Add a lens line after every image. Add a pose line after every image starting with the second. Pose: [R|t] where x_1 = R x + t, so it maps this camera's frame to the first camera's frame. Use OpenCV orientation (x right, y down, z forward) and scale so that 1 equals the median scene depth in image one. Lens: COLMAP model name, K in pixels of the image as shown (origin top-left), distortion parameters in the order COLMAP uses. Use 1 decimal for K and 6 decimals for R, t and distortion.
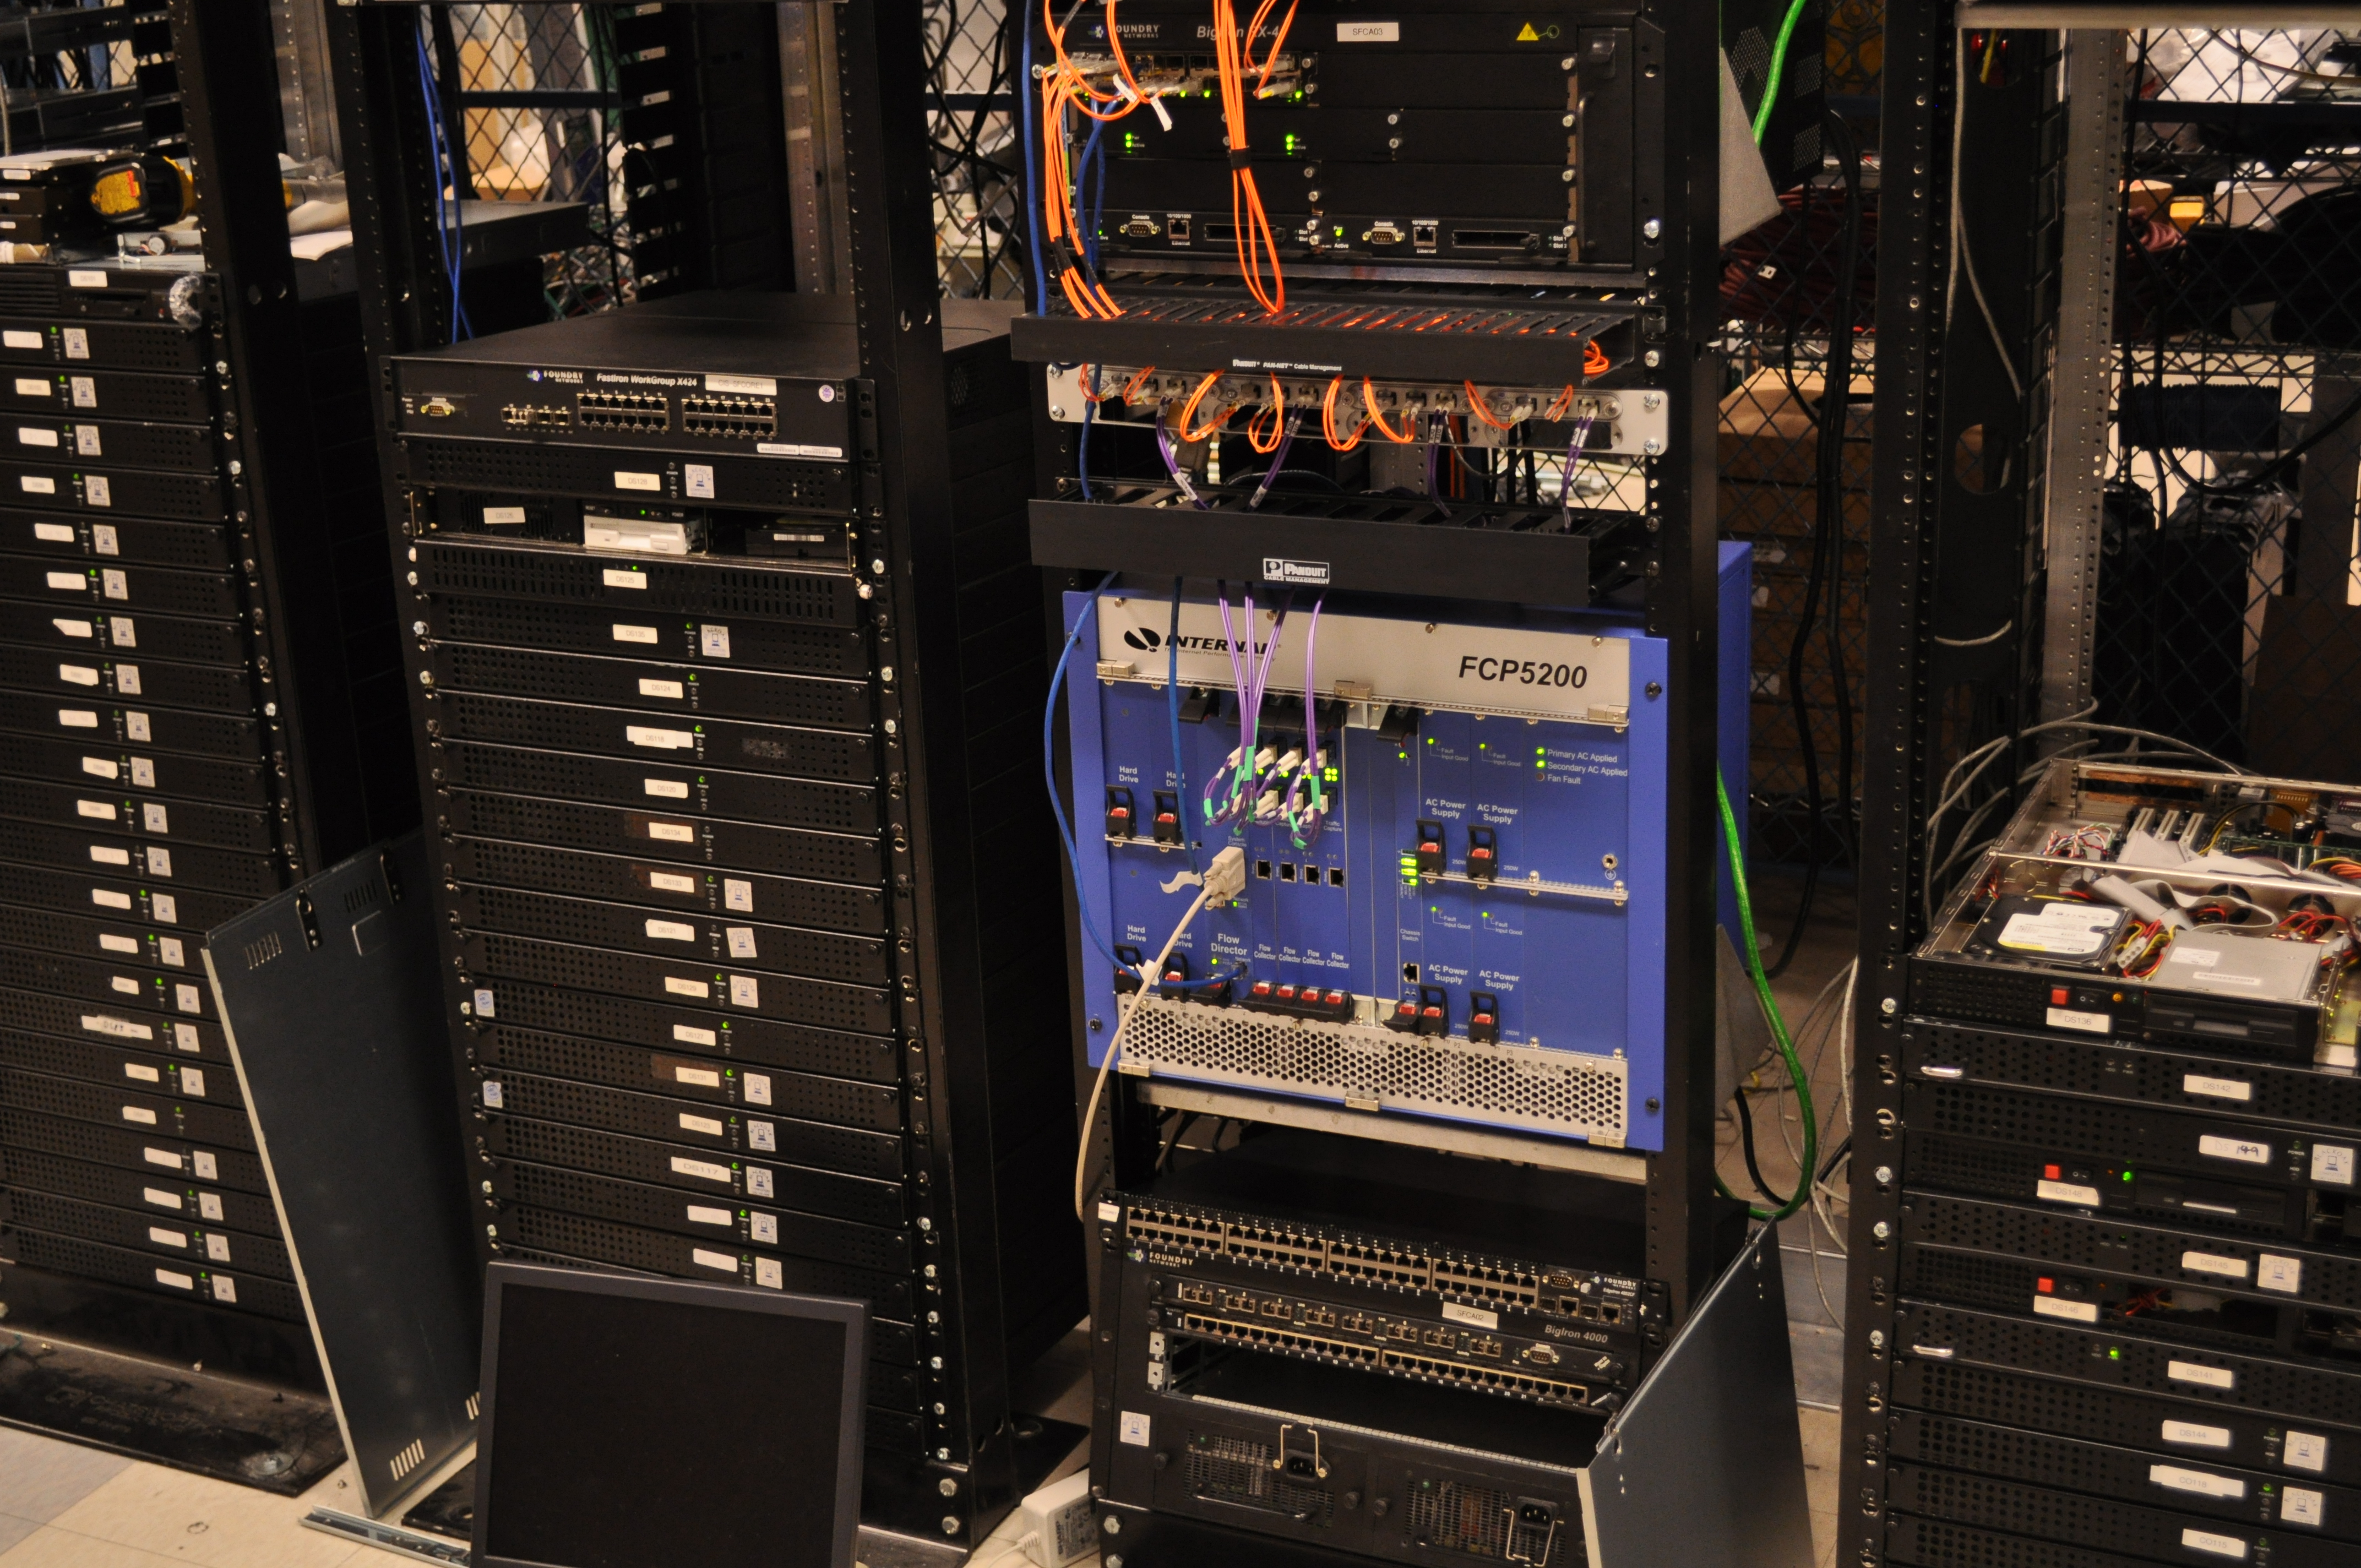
lens RADIAL K [[3214.4, 0, 1180.5], [0, 3214.4, 784.0], [0, 0, 1]] dist [-0.014950, -0.022760]
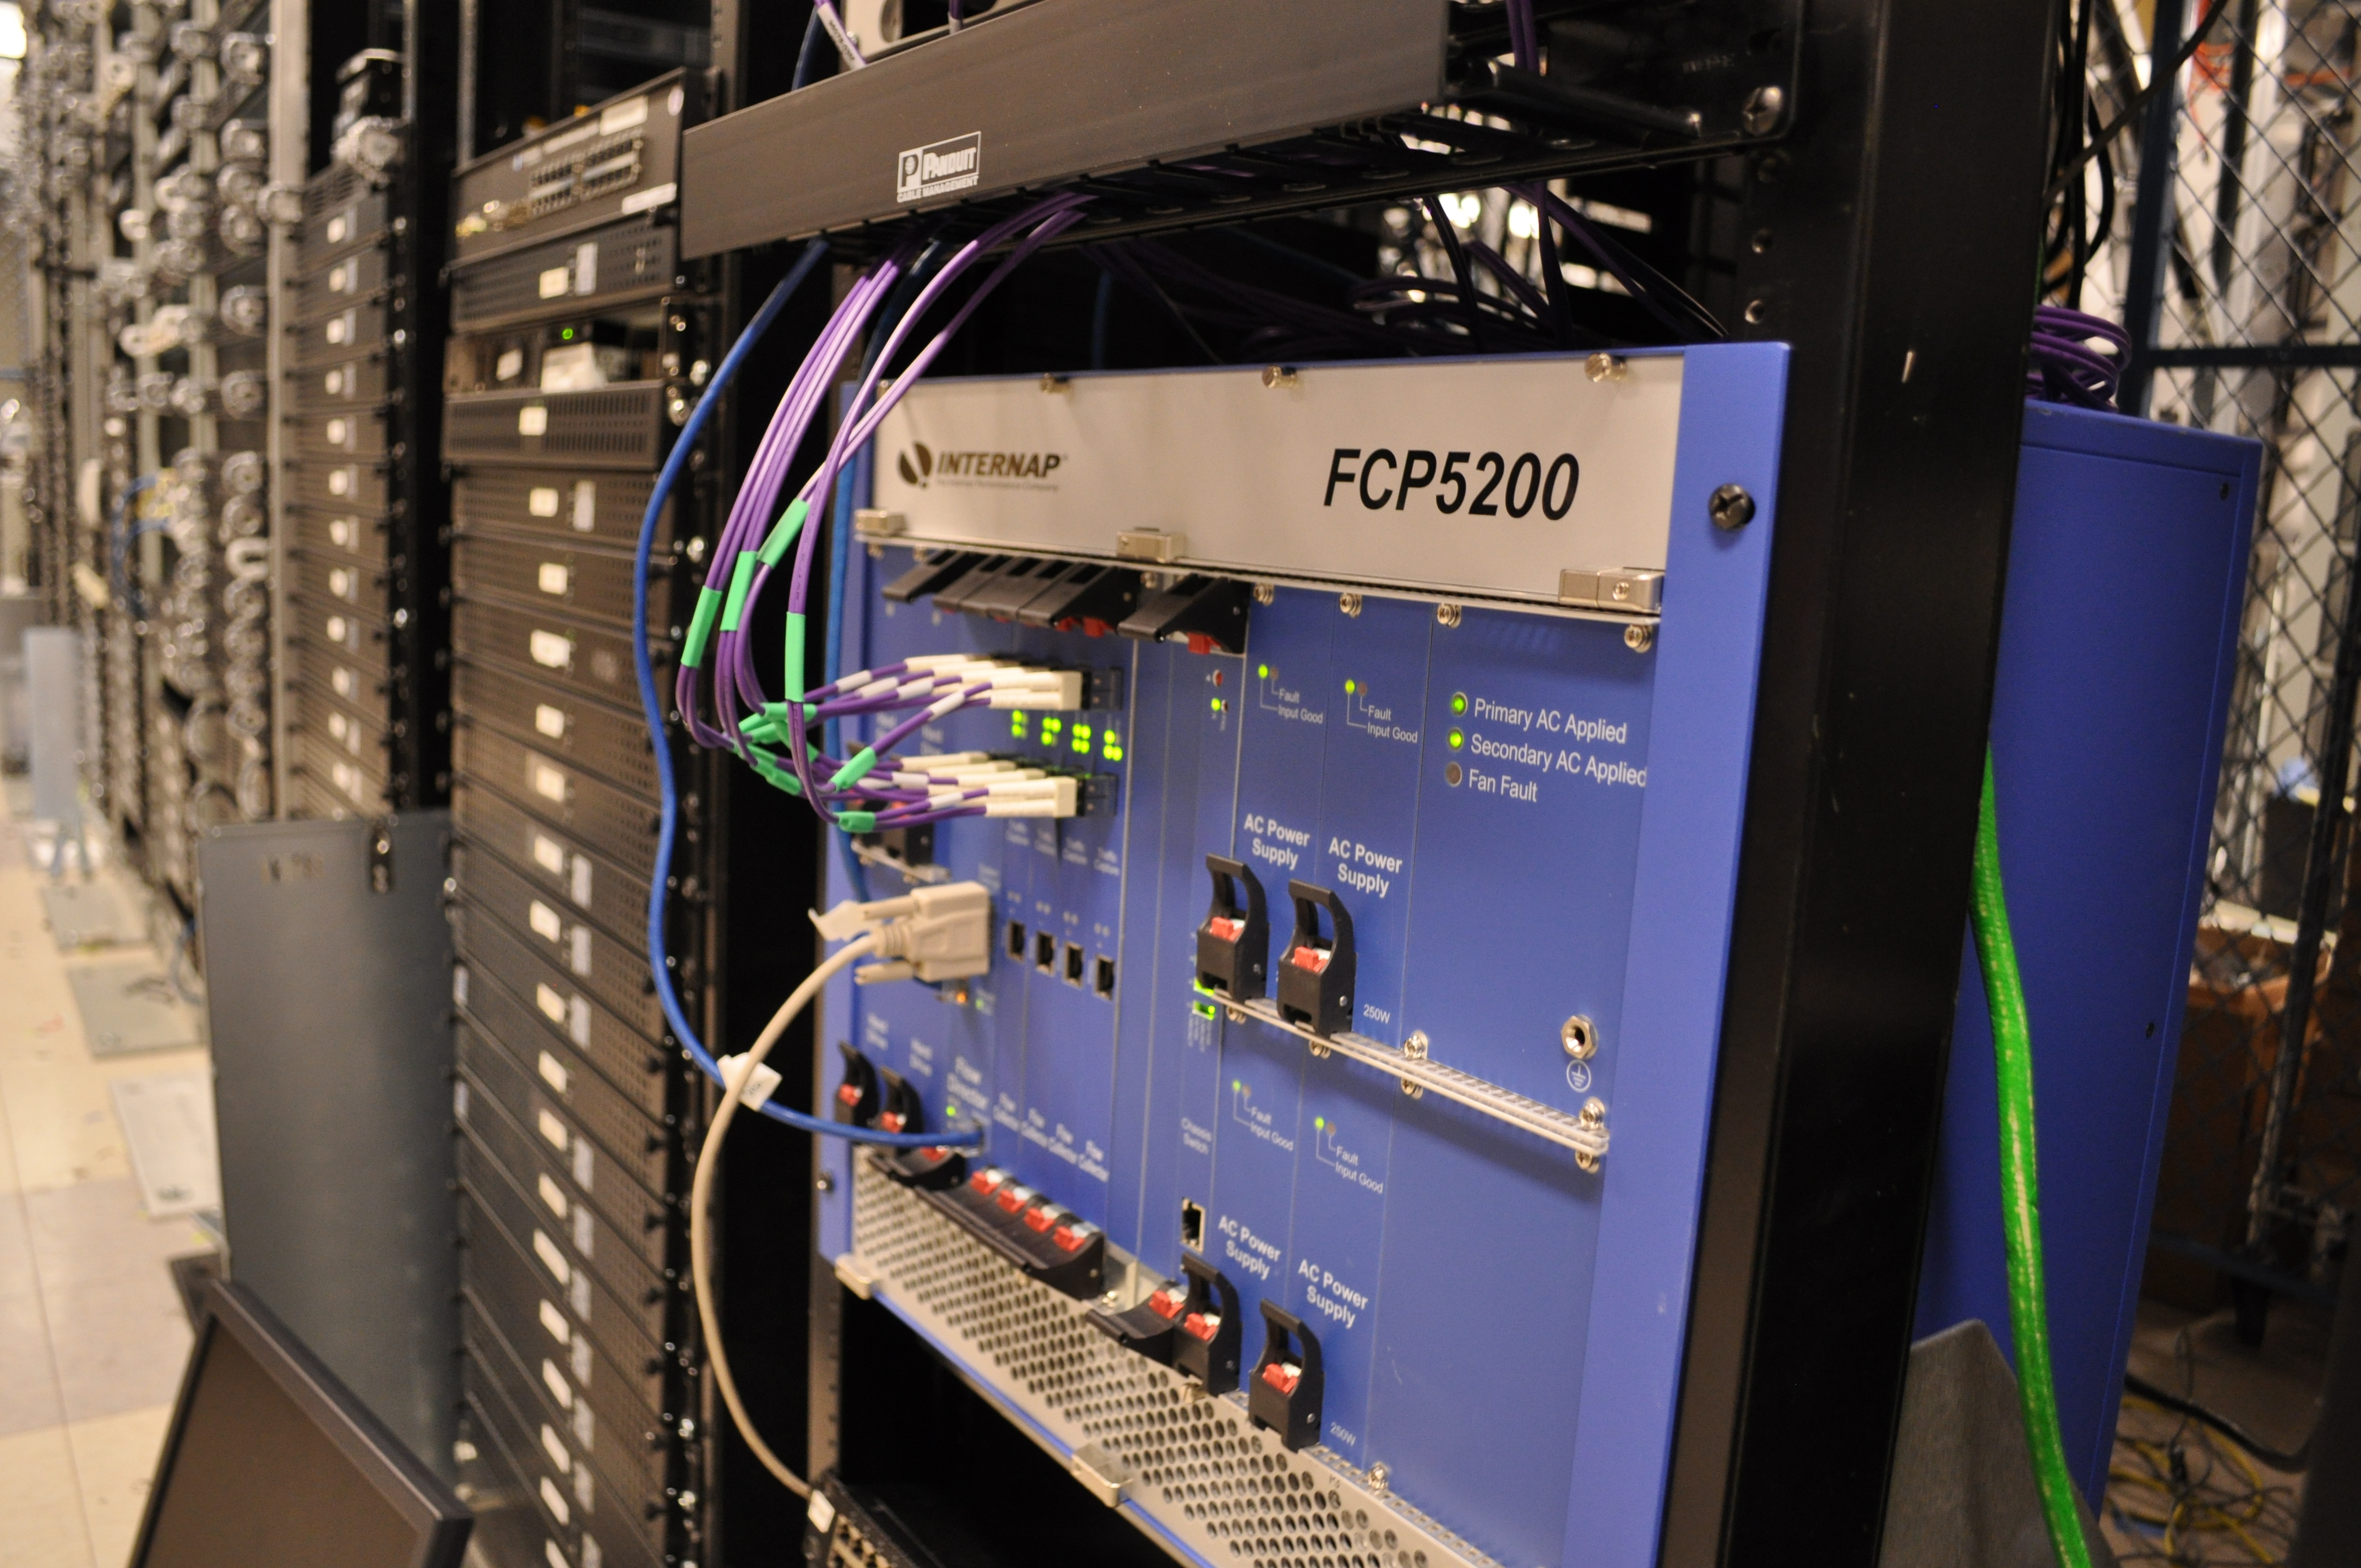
lens RADIAL K [[1833.6, 0, 1180.5], [0, 1833.6, 784.0], [0, 0, 1]] dist [-0.085106, 0.000487]
pose [[0.867173, 0.162644, -0.470700, 0.184534], [-0.239606, 0.964840, -0.108041, 0.029323], [0.436578, 0.206473, 0.875653, 0.800905]]
